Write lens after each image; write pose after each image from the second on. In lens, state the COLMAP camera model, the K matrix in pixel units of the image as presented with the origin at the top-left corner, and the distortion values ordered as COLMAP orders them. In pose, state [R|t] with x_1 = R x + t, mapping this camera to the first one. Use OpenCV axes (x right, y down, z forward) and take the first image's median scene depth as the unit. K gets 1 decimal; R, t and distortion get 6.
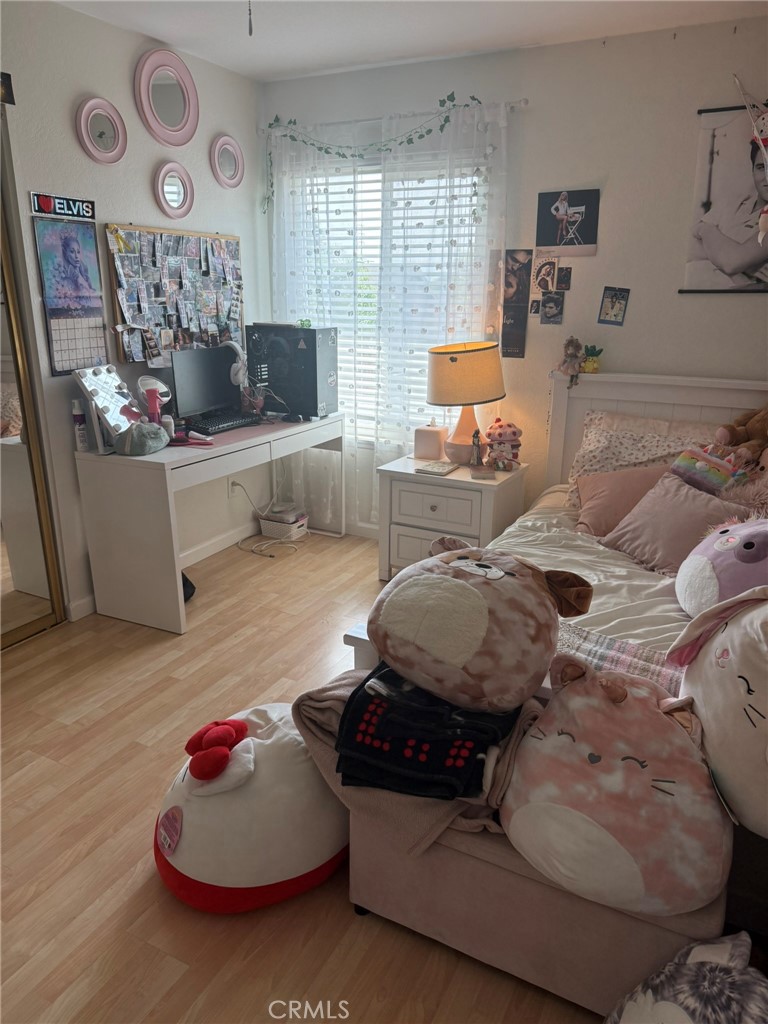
lens RADIAL K [[715.6, 0, 385.5], [0, 715.6, 516.3], [0, 0, 1]] dist [0.001001, -0.007266]
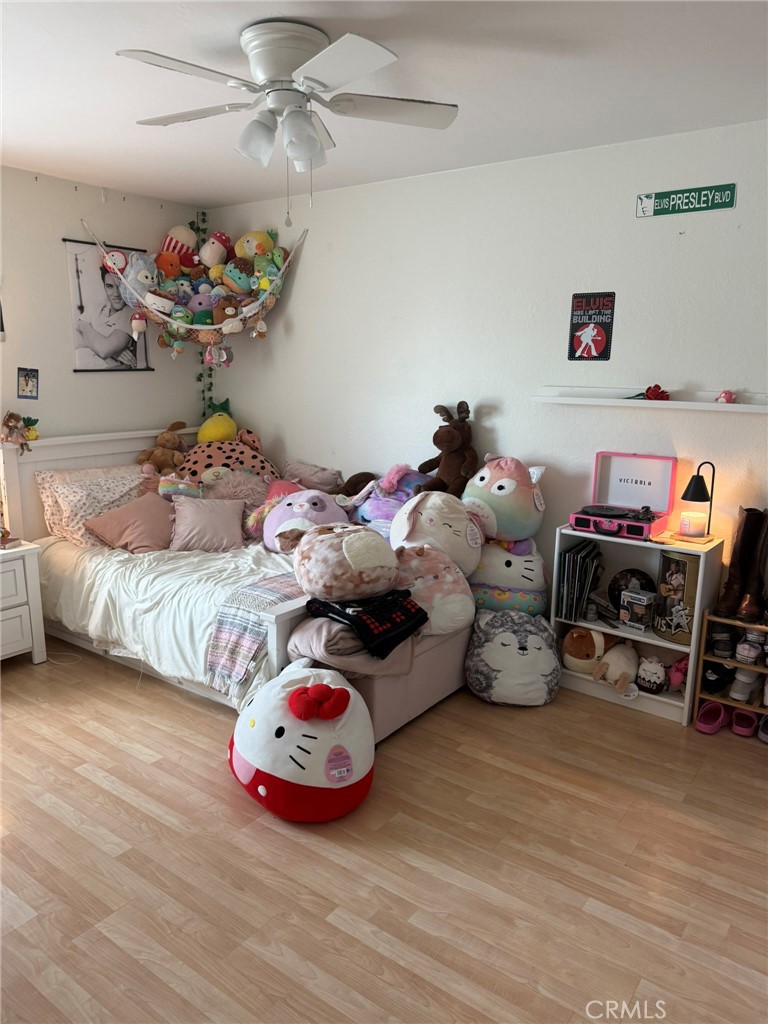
lens RADIAL K [[715.6, 0, 387.7], [0, 715.6, 510.7], [0, 0, 1]] dist [0.001001, -0.007266]
pose [[0.150376, -0.204054, 0.967341, -0.851070], [0.292162, 0.943937, 0.153699, -0.115132], [-0.944472, 0.259508, 0.201562, 0.285987]]
